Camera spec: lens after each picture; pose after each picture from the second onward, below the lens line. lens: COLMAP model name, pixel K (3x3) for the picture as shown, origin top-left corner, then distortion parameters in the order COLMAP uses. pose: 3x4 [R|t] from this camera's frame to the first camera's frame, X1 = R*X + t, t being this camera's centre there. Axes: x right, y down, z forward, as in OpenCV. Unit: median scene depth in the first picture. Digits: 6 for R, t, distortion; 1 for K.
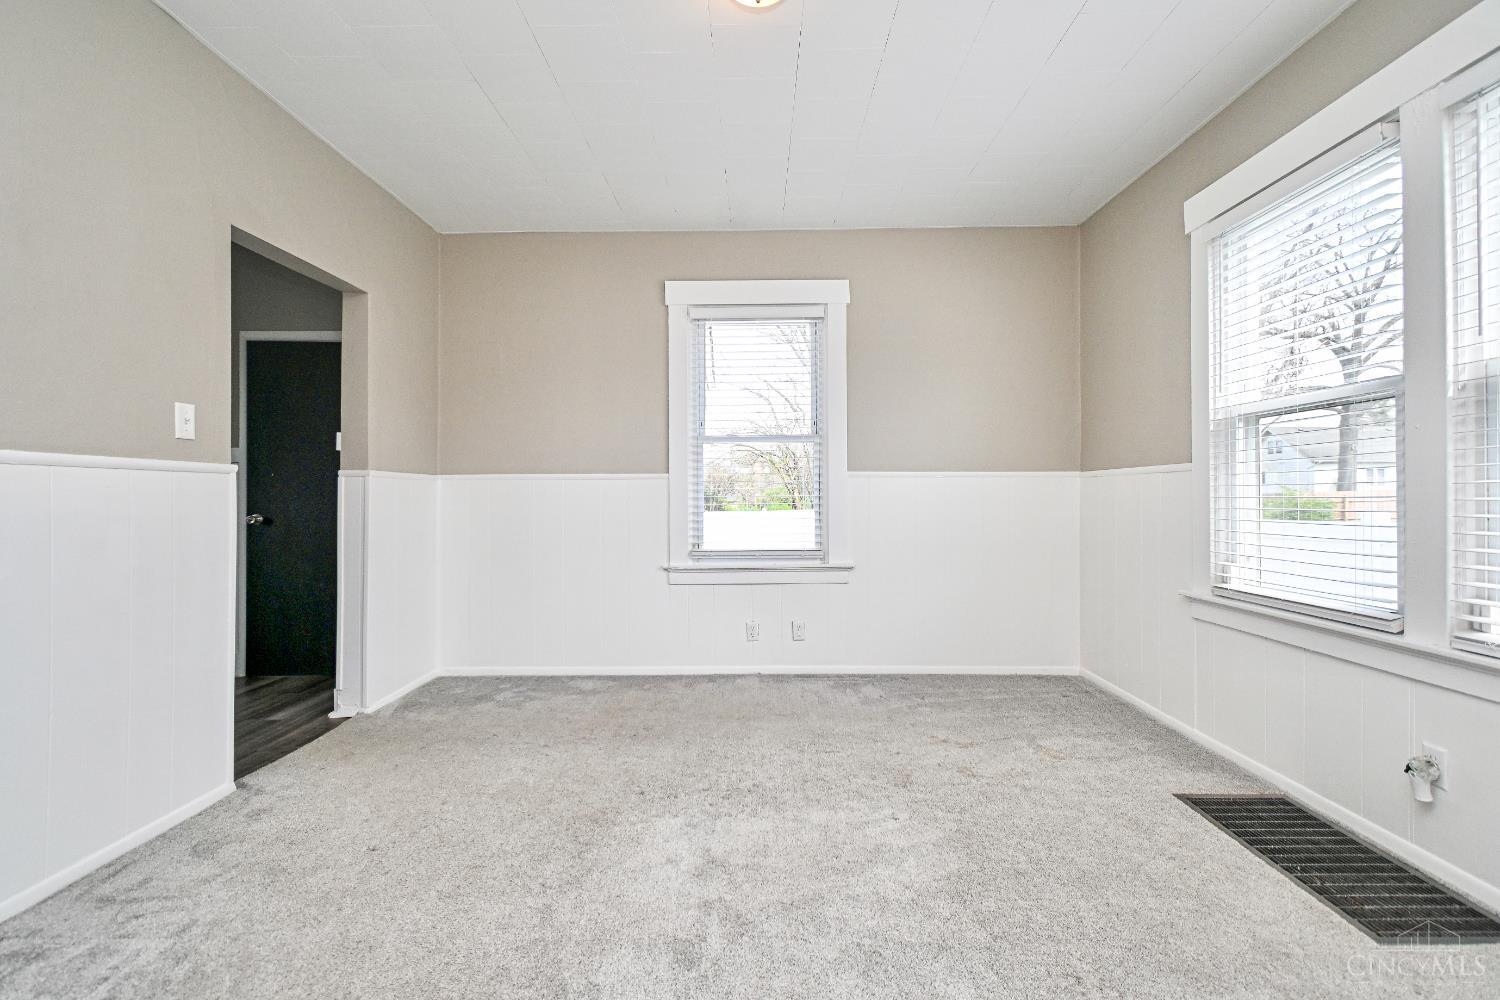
lens RADIAL K [[659.6, 0, 746.8], [0, 659.6, 496.2], [0, 0, 1]] dist [0.000980, -0.000584]
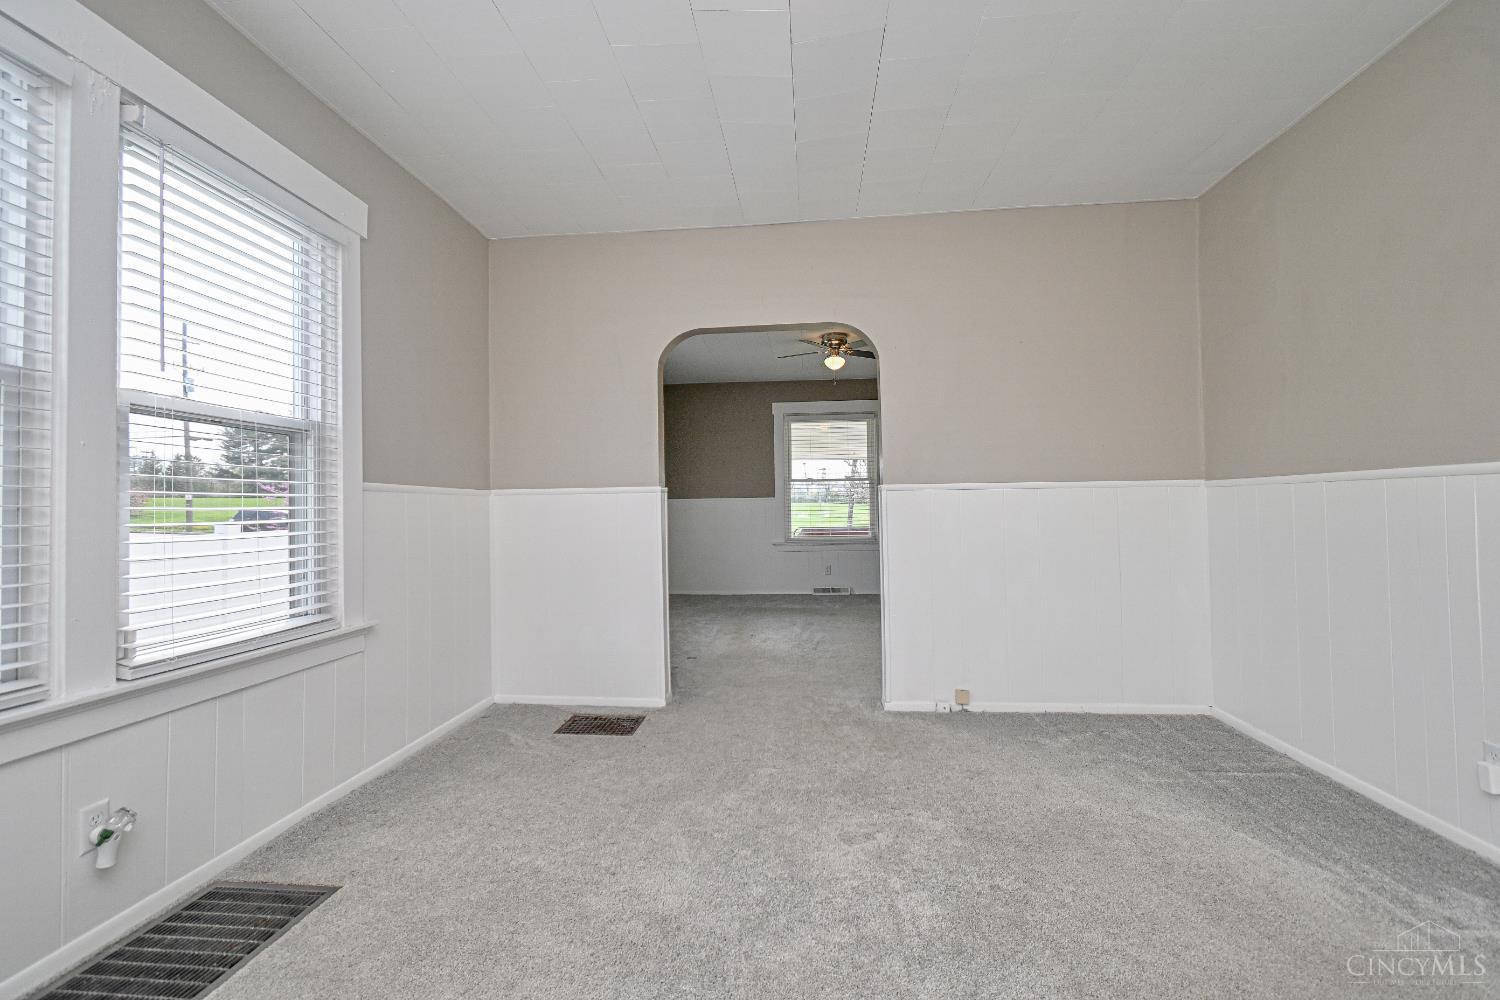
lens RADIAL K [[659.9, 0, 747.2], [0, 659.9, 499.0], [0, 0, 1]] dist [0.002450, -0.000996]
pose [[-0.997400, 0.013710, 0.070746, 0.080892], [0.012074, 0.999651, -0.023509, -0.005097], [-0.071043, -0.022594, -0.997217, 1.689718]]
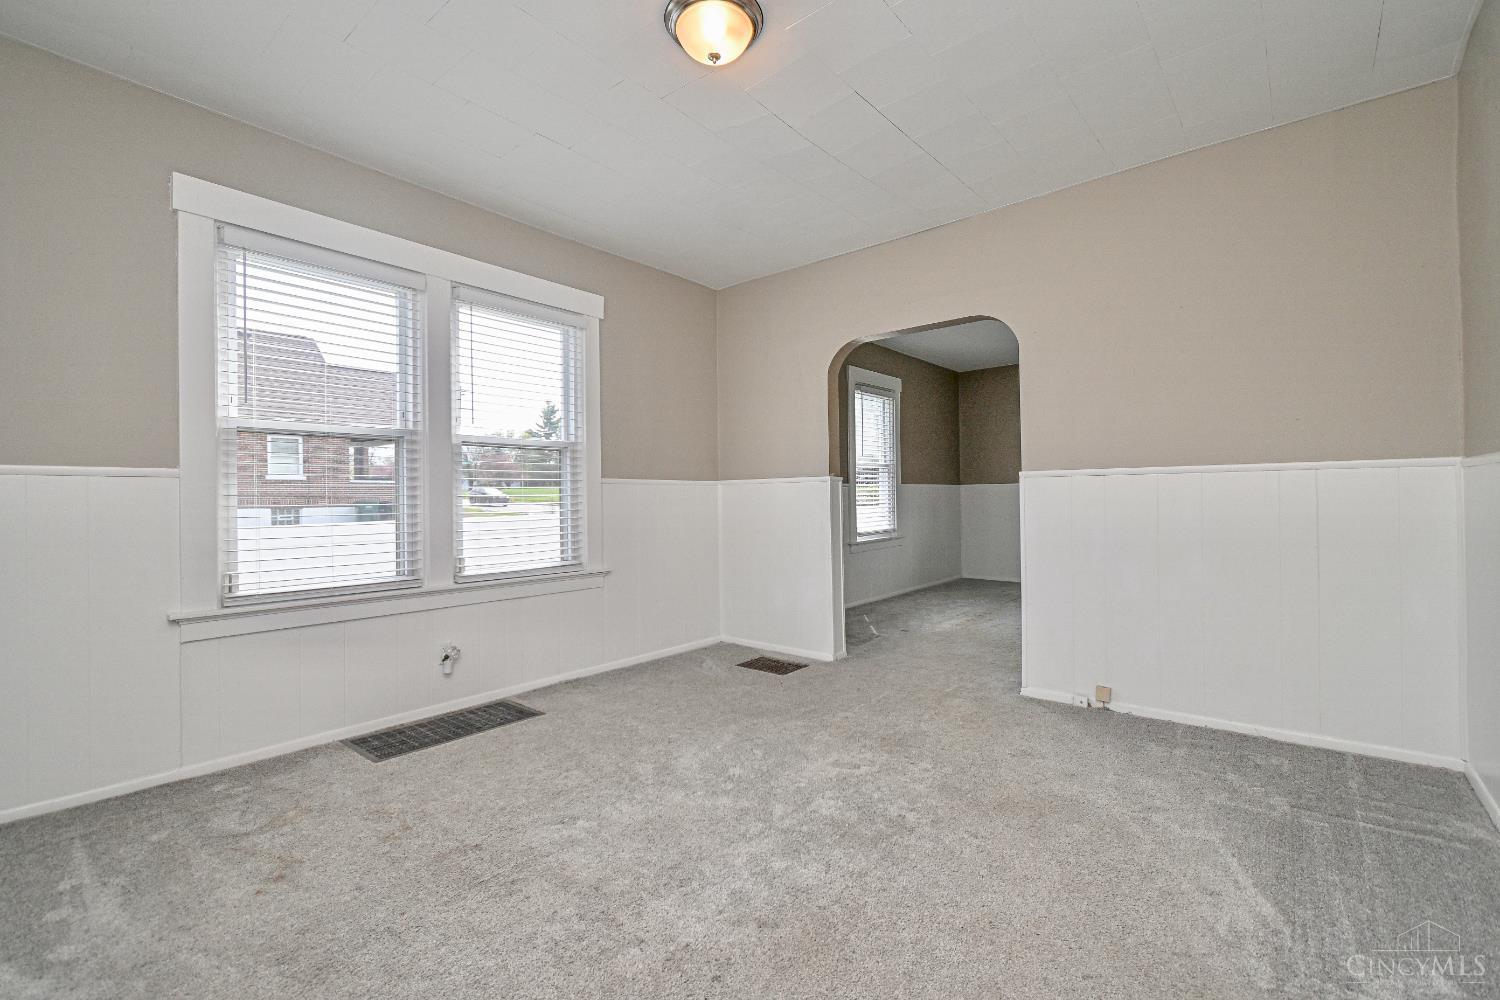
lens RADIAL K [[659.6, 0, 746.8], [0, 659.6, 496.2], [0, 0, 1]] dist [0.000980, -0.000584]
pose [[-0.781110, 0.010443, 0.624305, -0.678135], [0.005161, 0.999934, -0.010269, 0.001566], [-0.624371, -0.004799, -0.781113, 1.743157]]
